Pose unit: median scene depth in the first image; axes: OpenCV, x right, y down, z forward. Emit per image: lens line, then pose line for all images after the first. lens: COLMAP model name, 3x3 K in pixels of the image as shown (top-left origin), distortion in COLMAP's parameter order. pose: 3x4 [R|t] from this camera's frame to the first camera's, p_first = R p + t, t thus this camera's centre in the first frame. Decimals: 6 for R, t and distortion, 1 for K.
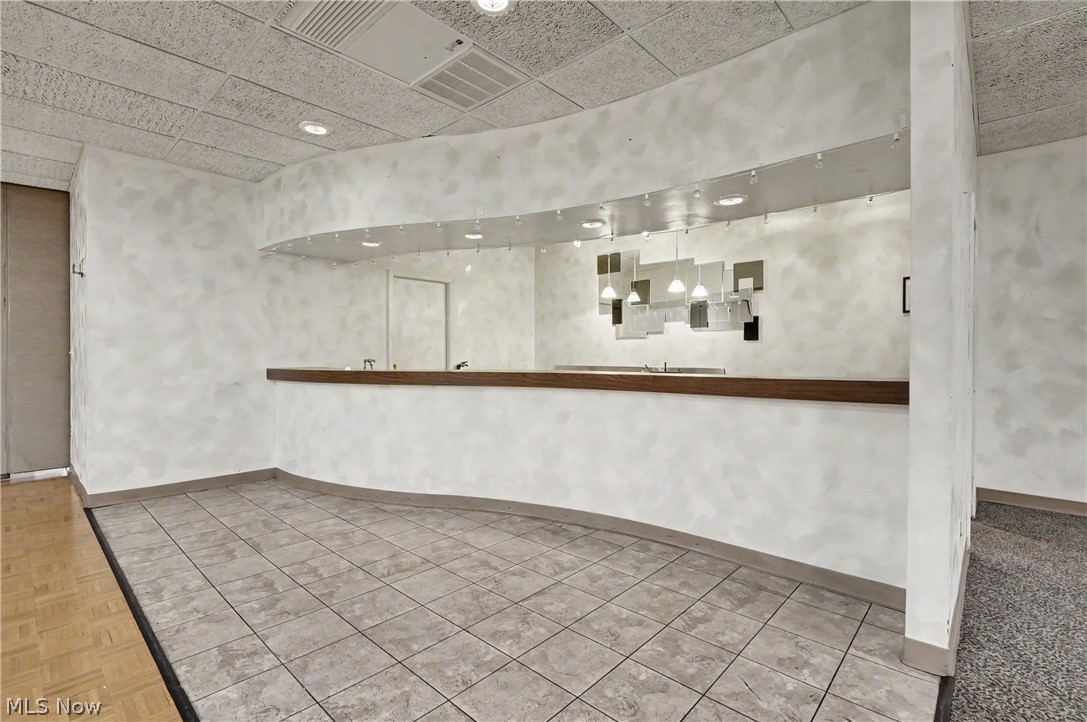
lens RADIAL K [[497.1, 0, 545.5], [0, 497.1, 358.1], [0, 0, 1]] dist [0.003145, 0.000385]
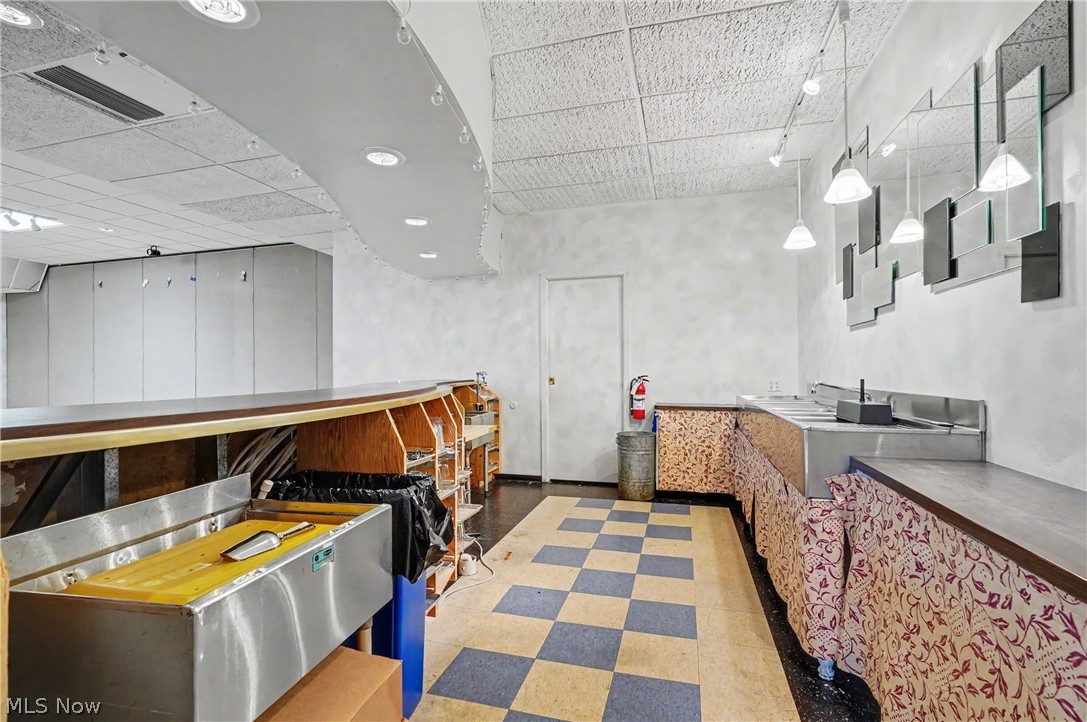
lens RADIAL K [[497.1, 0, 545.1], [0, 497.1, 367.0], [0, 0, 1]] dist [0.003145, 0.000385]
pose [[0.456002, -0.010882, -0.889912, 0.500048], [-0.000775, 0.999920, -0.012625, 0.003777], [0.889978, 0.006447, 0.455957, 0.602894]]
